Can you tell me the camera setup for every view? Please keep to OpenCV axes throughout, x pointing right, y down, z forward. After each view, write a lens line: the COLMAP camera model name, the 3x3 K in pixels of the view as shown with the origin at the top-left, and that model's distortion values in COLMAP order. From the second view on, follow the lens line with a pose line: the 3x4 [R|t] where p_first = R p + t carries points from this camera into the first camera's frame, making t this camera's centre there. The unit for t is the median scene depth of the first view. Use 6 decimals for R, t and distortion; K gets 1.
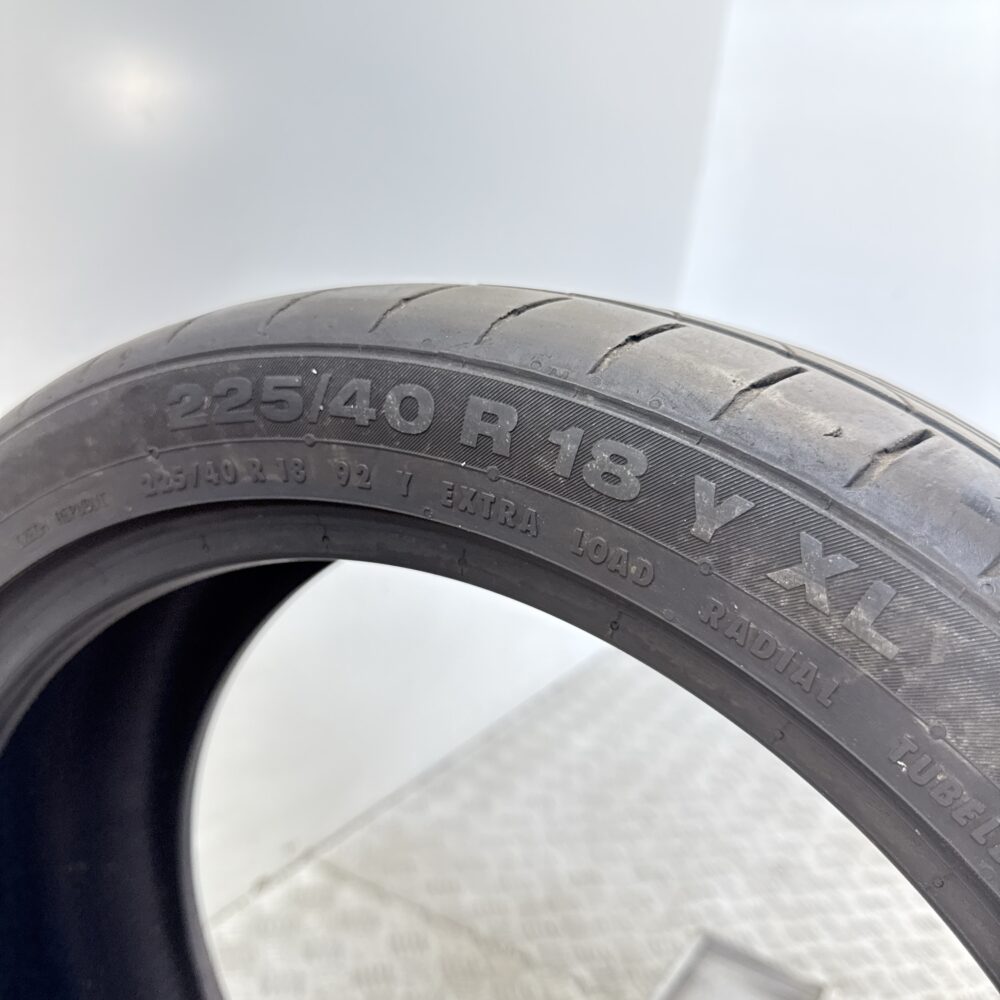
lens RADIAL K [[989.0, 0, 500.0], [0, 989.0, 500.0], [0, 0, 1]] dist [0.105722, -0.411639]
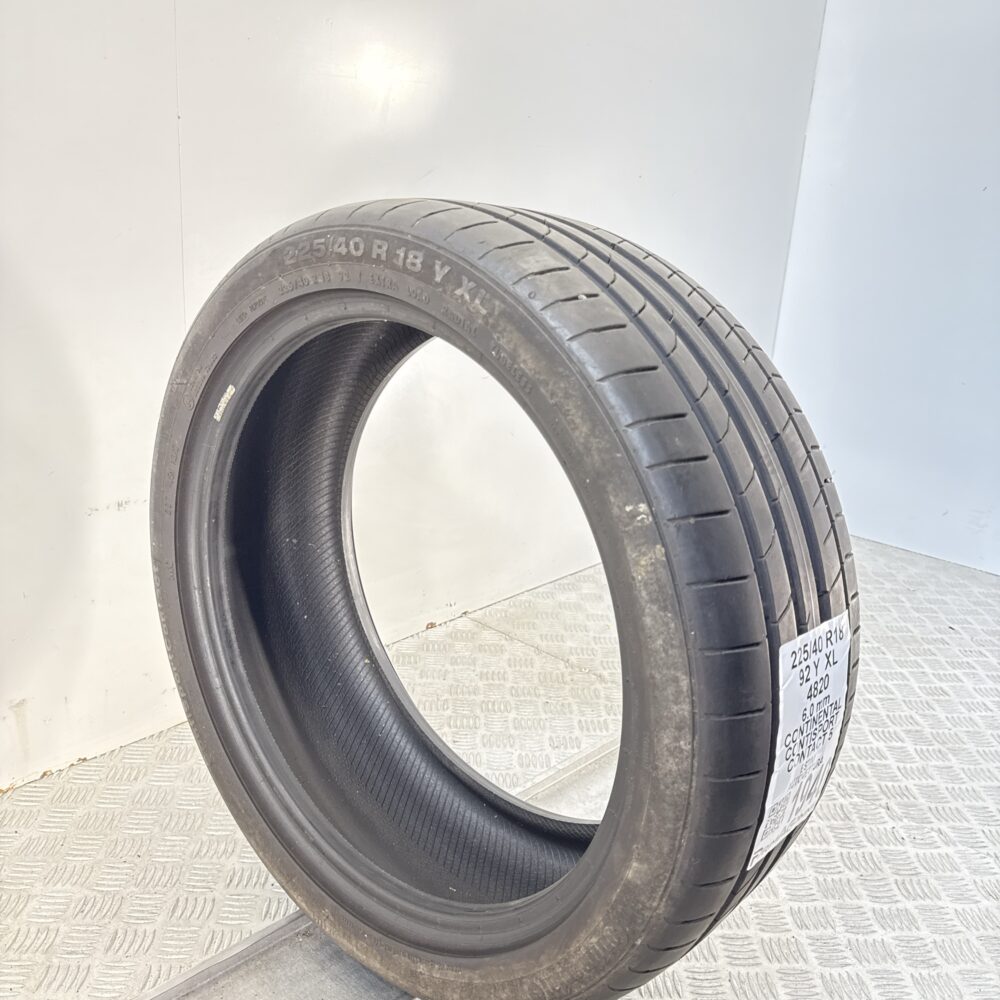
lens RADIAL K [[1033.1, 0, 488.5], [0, 1033.1, 504.1], [0, 0, 1]] dist [0.172781, -0.482802]
pose [[0.958817, 0.001408, -0.284022, 1.064144], [0.015272, 0.998286, 0.056505, 0.453371], [0.283615, -0.058515, 0.957151, -1.663598]]
